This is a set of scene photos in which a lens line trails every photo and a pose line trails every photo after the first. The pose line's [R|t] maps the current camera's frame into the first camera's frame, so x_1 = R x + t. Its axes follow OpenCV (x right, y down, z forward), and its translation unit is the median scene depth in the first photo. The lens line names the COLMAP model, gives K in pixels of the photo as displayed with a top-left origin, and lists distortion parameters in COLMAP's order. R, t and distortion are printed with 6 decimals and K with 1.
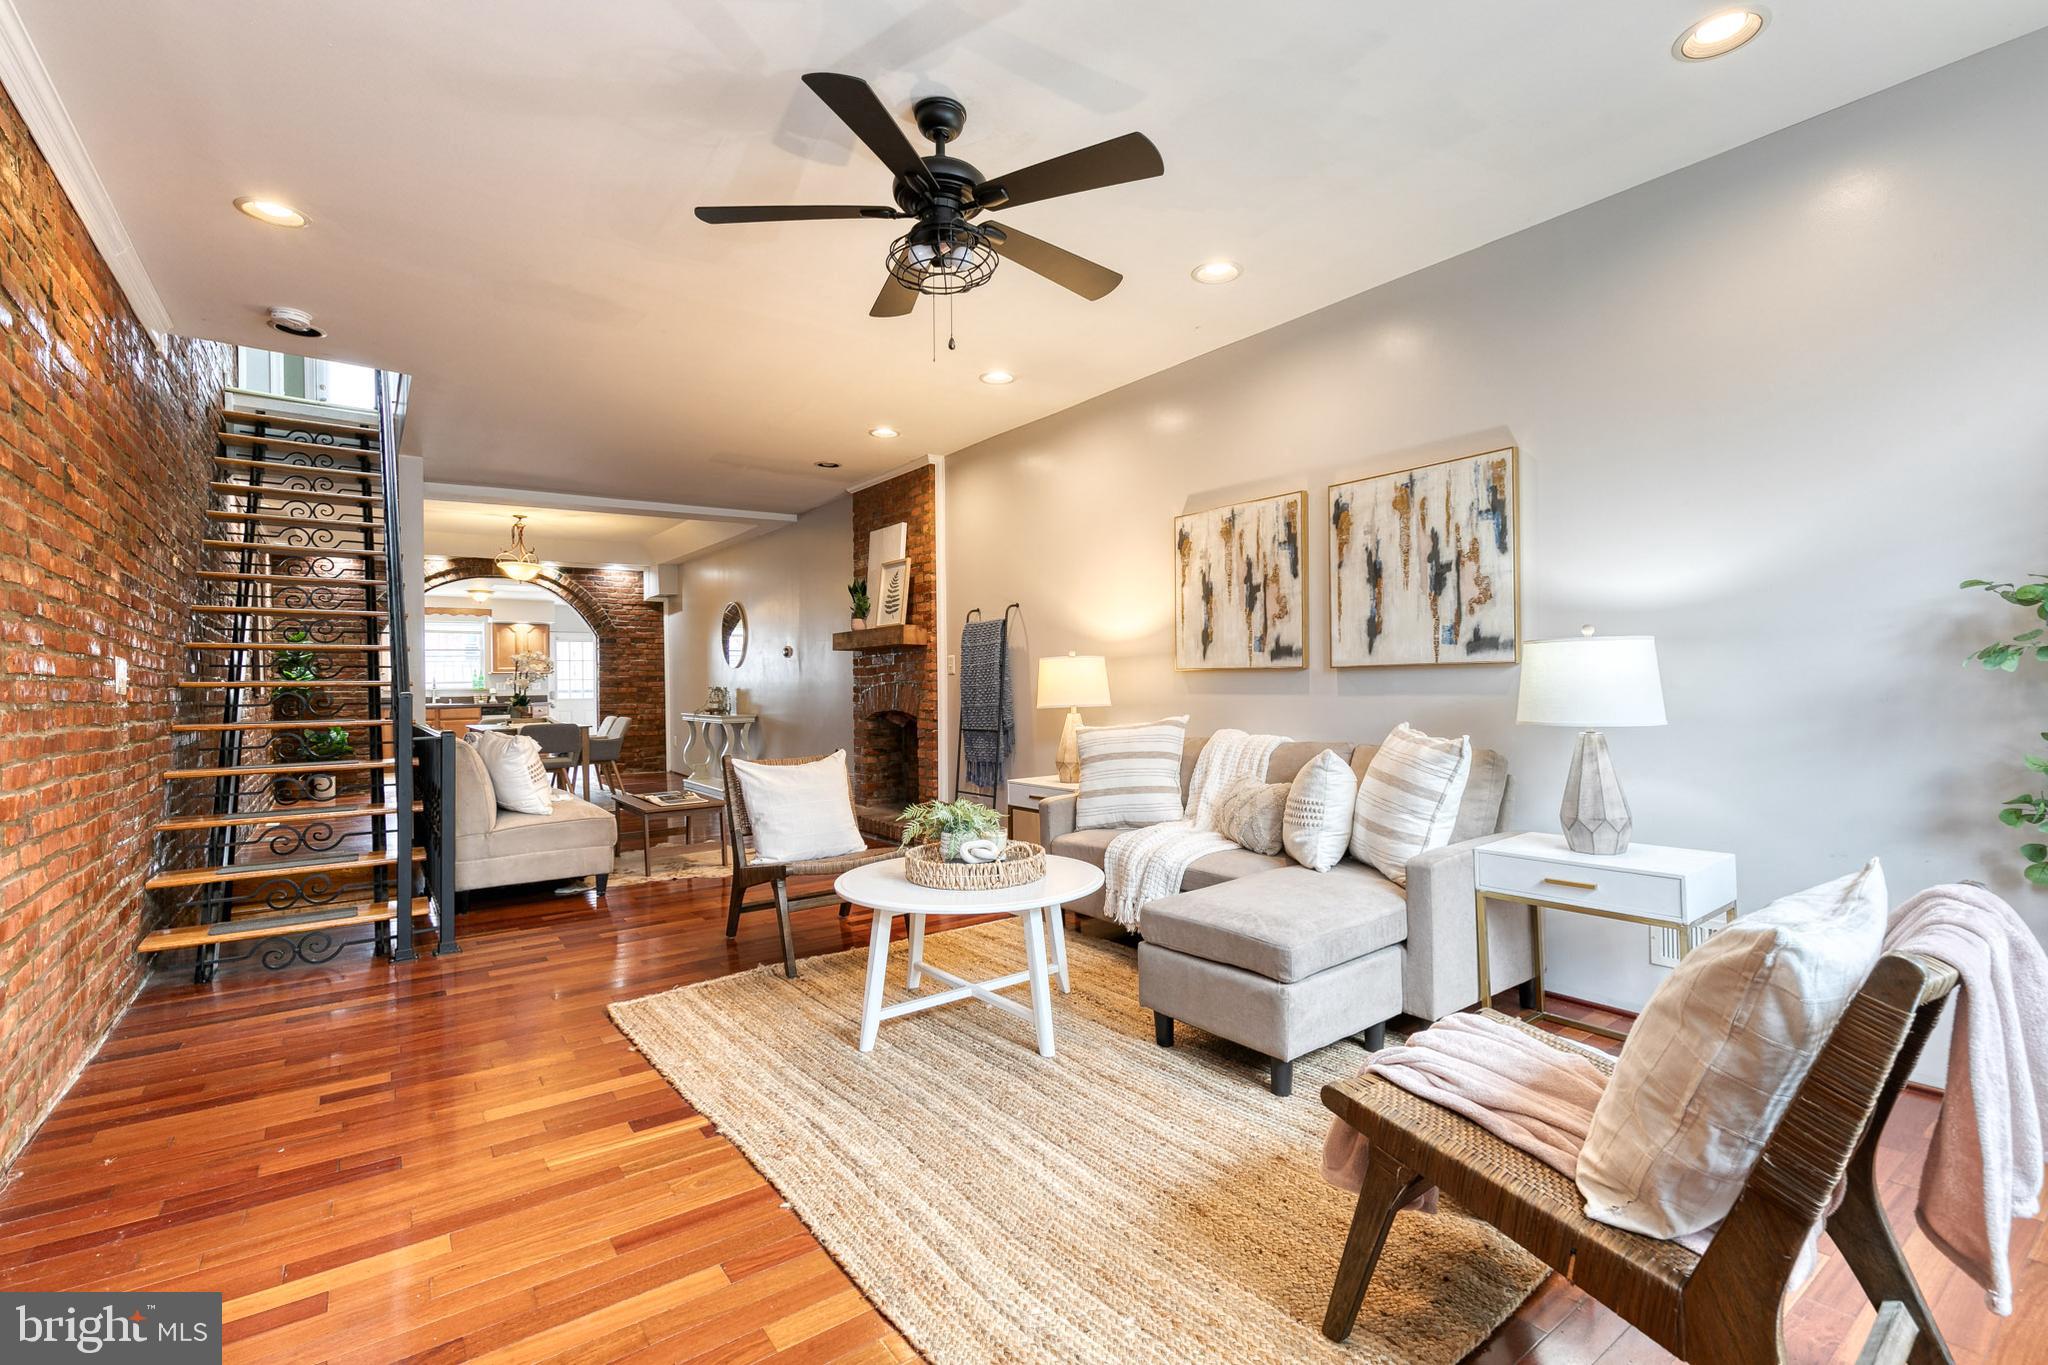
lens RADIAL K [[923.1, 0, 1035.2], [0, 923.1, 683.2], [0, 0, 1]] dist [0.016191, -0.000966]
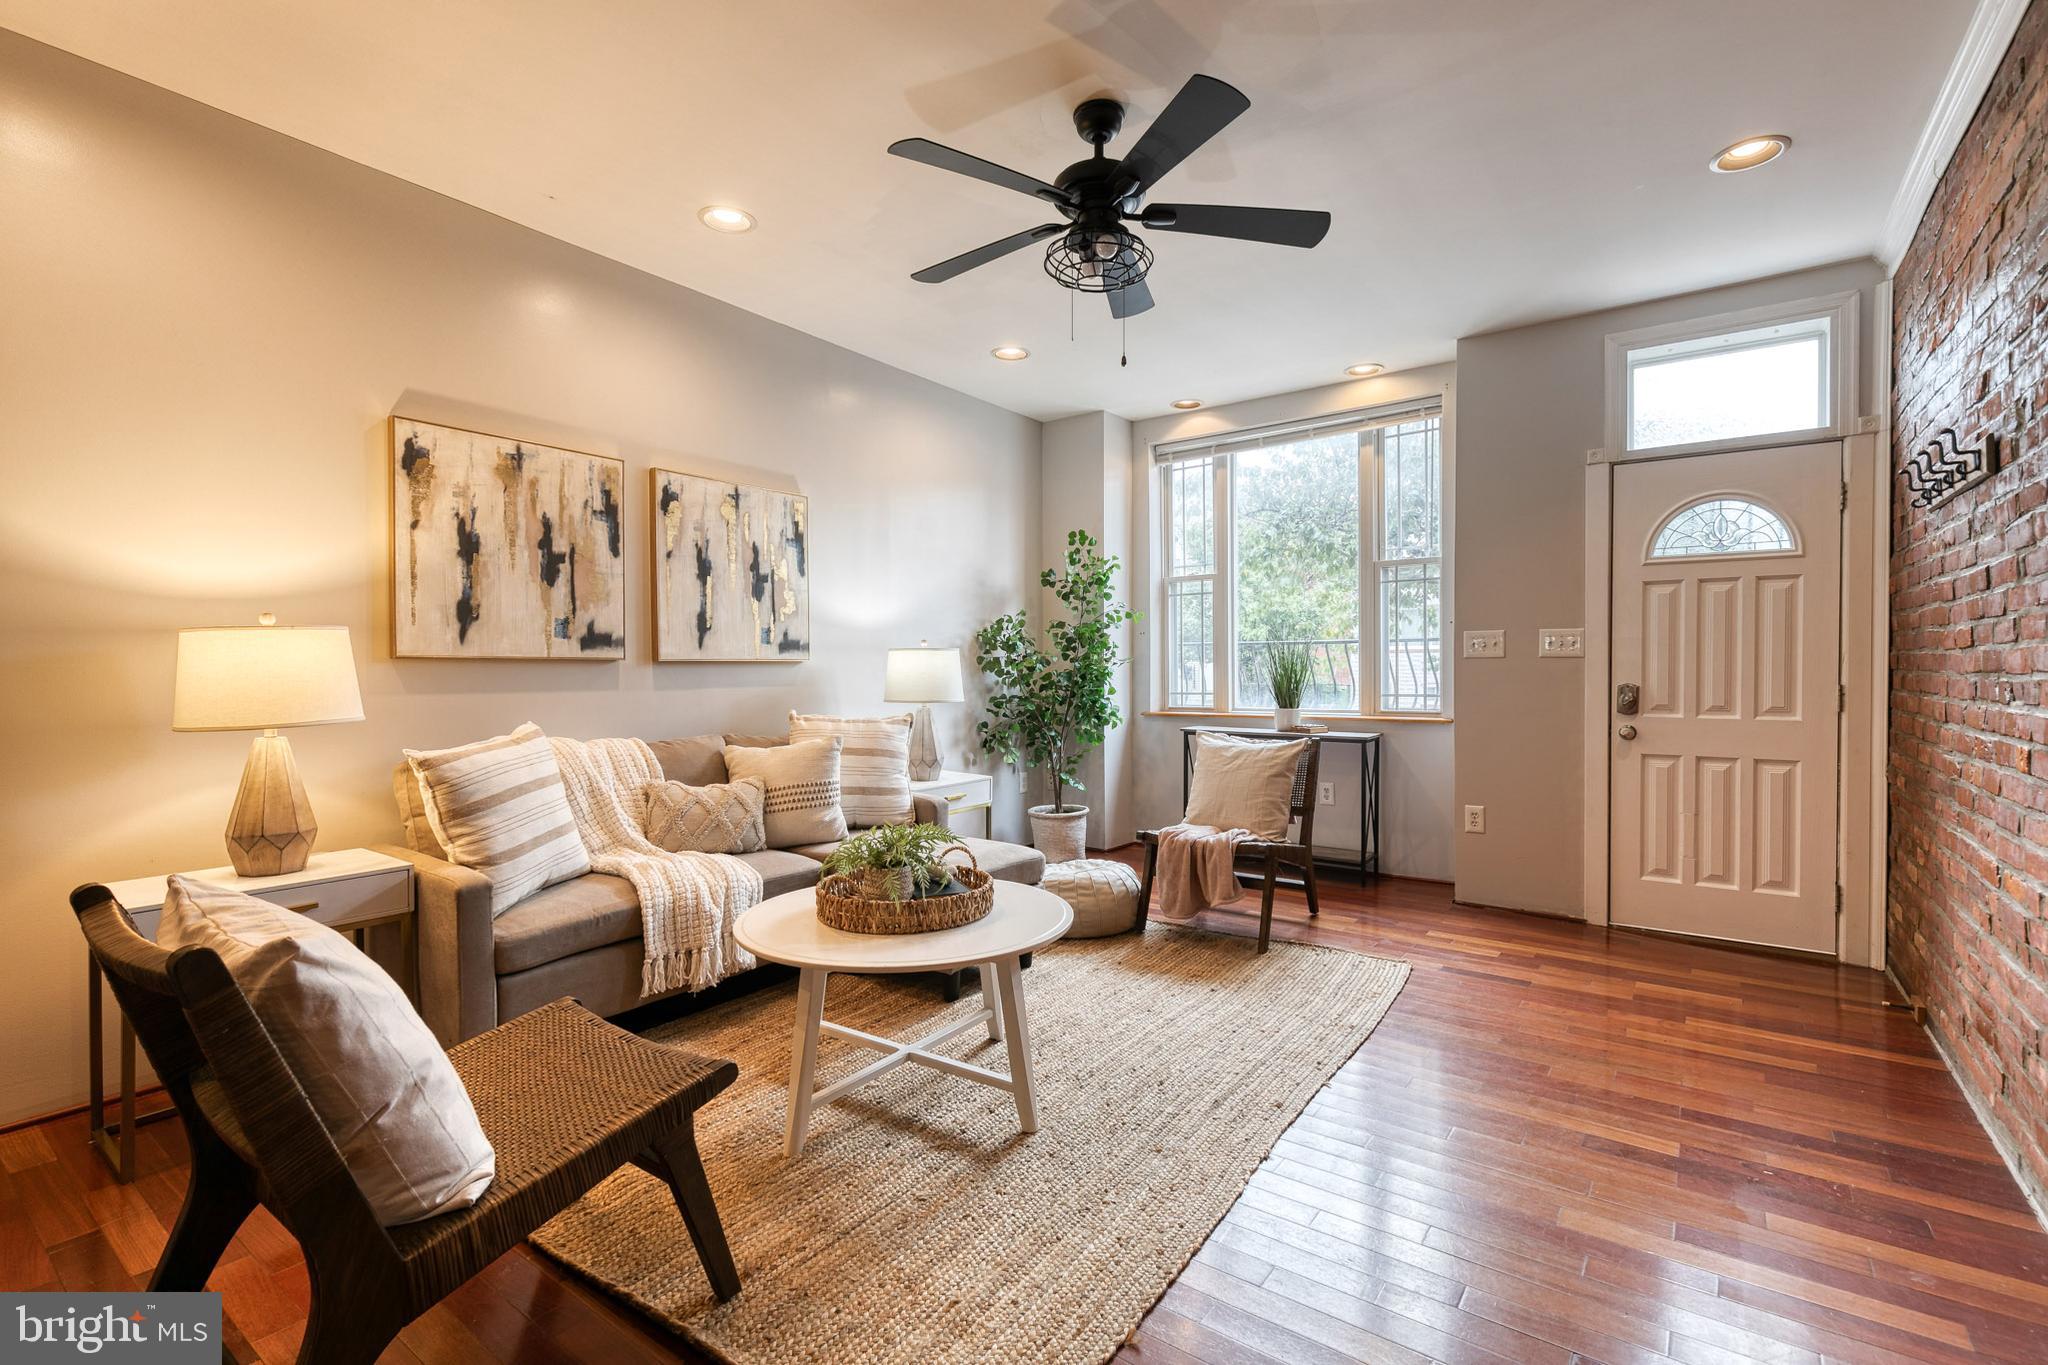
lens RADIAL K [[922.0, 0, 1042.5], [0, 922.0, 685.2], [0, 0, 1]] dist [0.009450, -0.001218]
pose [[-0.312616, -0.004527, 0.949869, -0.557718], [0.007810, 0.999943, 0.007337, 0.003451], [-0.949847, 0.009712, -0.312563, 0.735571]]
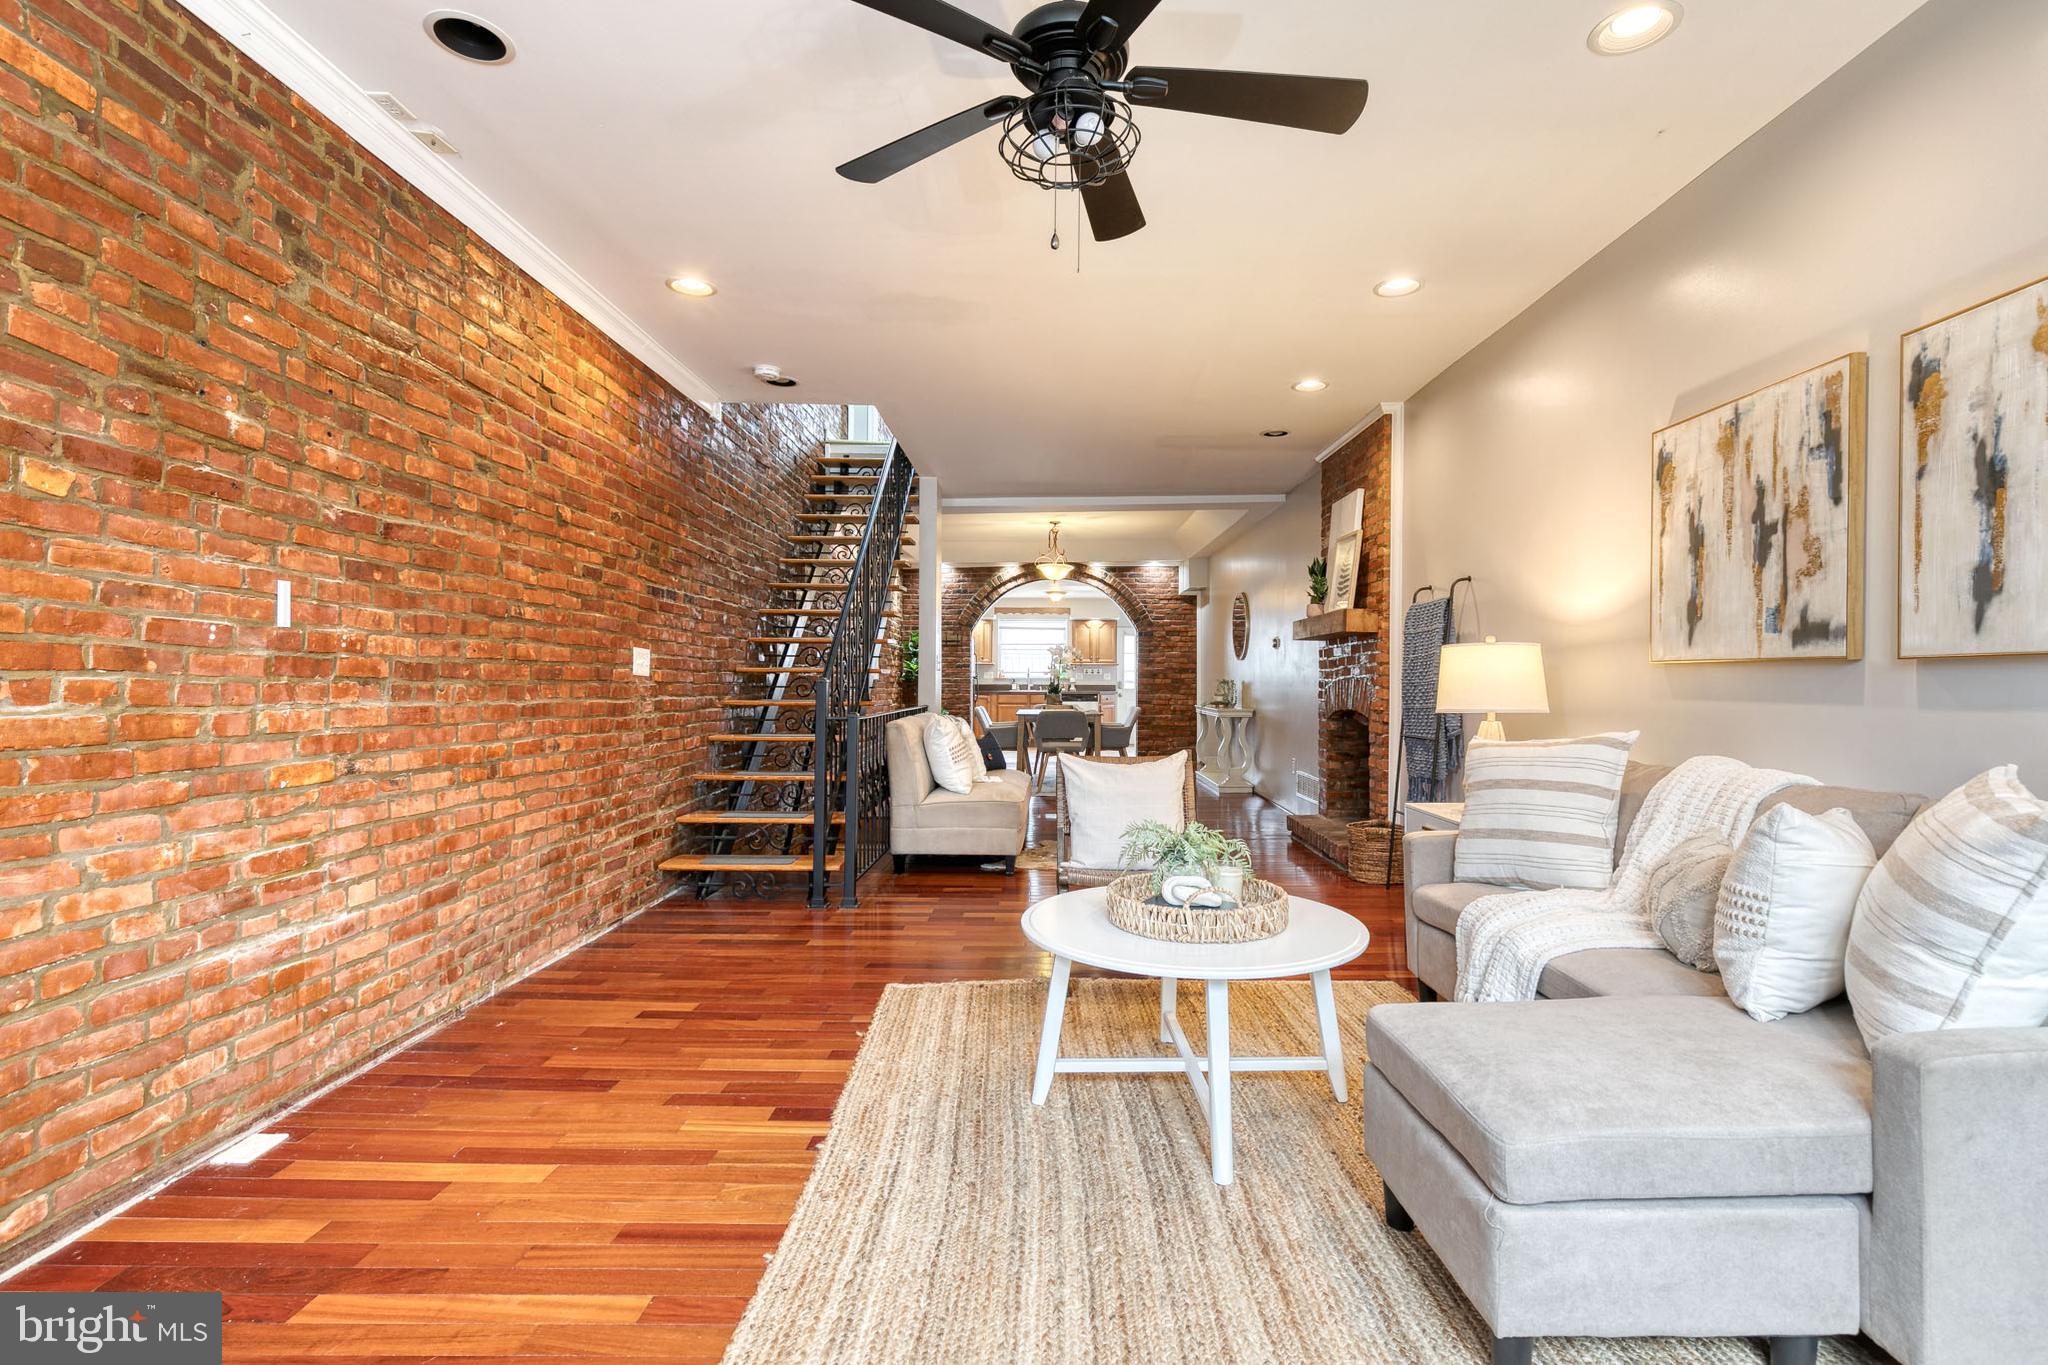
lens RADIAL K [[936.9, 0, 1040.6], [0, 936.9, 685.3], [0, 0, 1]] dist [0.009938, -0.001810]
pose [[0.800644, 0.019515, -0.598823, 0.196099], [-0.014478, 0.999808, 0.013225, -0.000475], [0.598966, -0.001919, 0.800772, 0.182065]]
